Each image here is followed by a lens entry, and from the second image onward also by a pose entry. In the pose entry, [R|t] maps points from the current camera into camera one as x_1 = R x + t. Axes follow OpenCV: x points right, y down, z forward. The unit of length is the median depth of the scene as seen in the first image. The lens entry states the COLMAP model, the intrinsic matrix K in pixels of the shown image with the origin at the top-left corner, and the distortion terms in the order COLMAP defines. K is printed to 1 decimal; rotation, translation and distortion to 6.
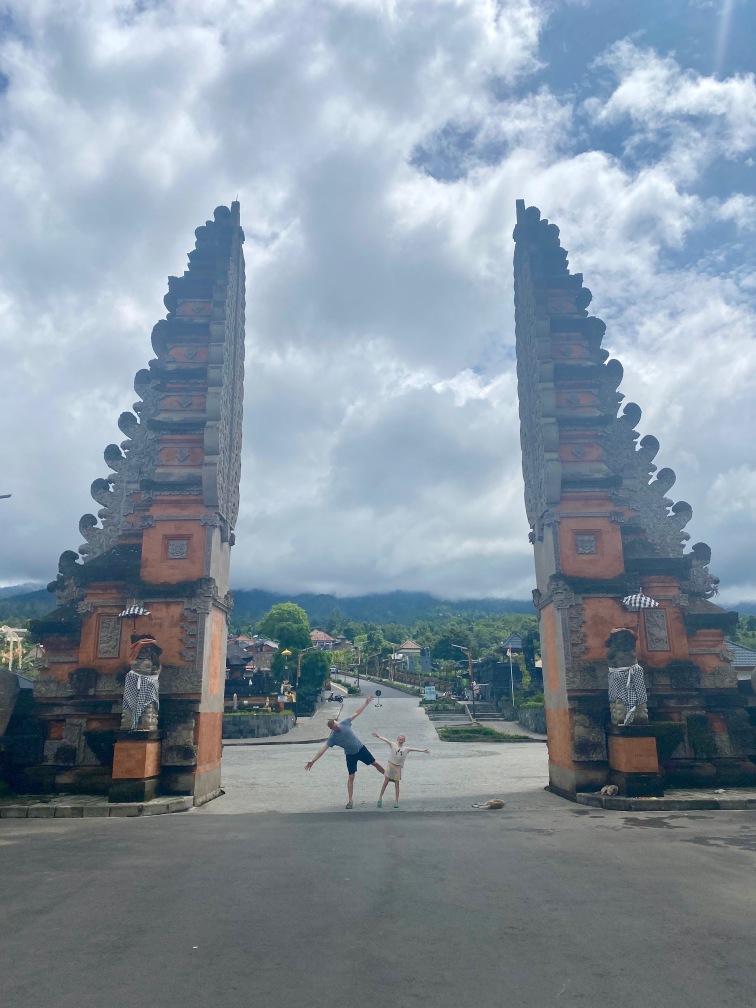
lens RADIAL K [[760.0, 0, 375.4], [0, 760.0, 495.6], [0, 0, 1]] dist [0.007682, -0.028265]
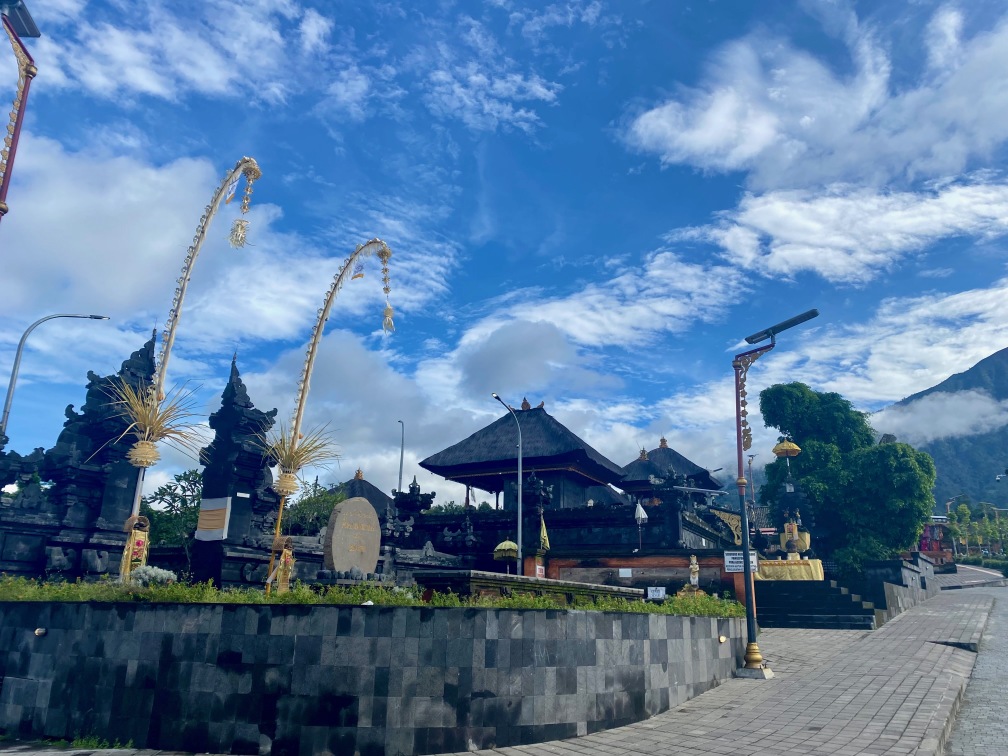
lens RADIAL K [[750.6, 0, 477.5], [0, 750.6, 371.2], [0, 0, 1]] dist [-0.039114, 0.000246]
pose [[0.813074, -0.137481, -0.565693, -0.159226], [0.114733, 0.990499, -0.075816, 0.914954], [0.570742, -0.003259, 0.821123, 3.172044]]
